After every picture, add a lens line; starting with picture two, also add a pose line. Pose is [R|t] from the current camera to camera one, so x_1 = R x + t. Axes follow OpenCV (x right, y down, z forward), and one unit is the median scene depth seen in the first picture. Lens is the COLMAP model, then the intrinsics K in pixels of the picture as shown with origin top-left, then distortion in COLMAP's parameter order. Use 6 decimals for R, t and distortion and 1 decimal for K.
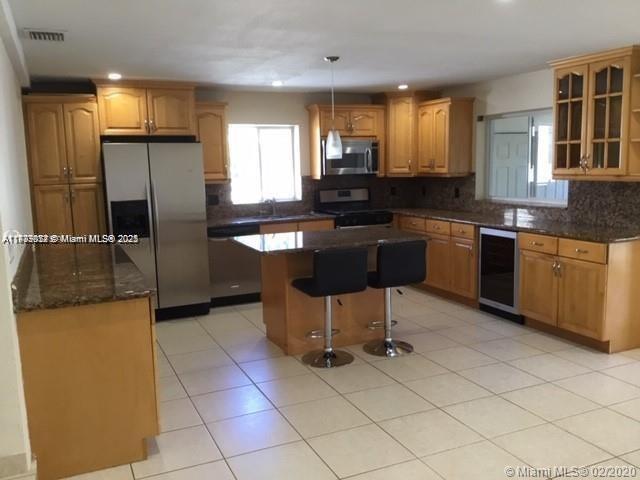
lens RADIAL K [[578.9, 0, 320.0], [0, 578.9, 240.0], [0, 0, 1]] dist [0.013956, 0.004707]
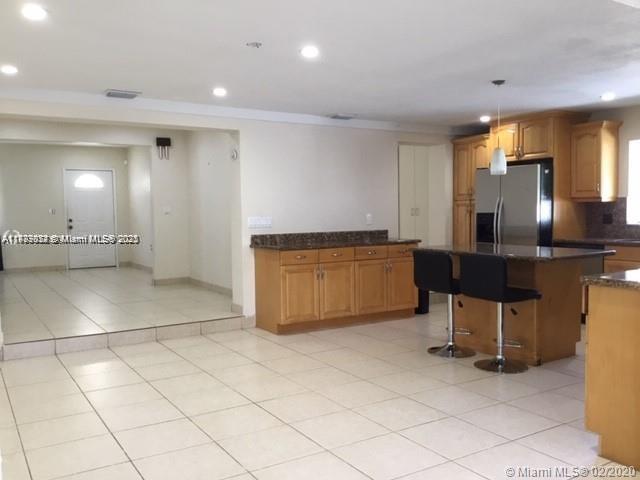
lens RADIAL K [[578.9, 0, 320.0], [0, 578.9, 240.0], [0, 0, 1]] dist [0.013956, 0.004707]
pose [[0.112052, 0.069077, -0.991299, 0.893556], [-0.120766, 0.991133, 0.055415, -0.034620], [0.986337, 0.113506, 0.119400, 0.480501]]
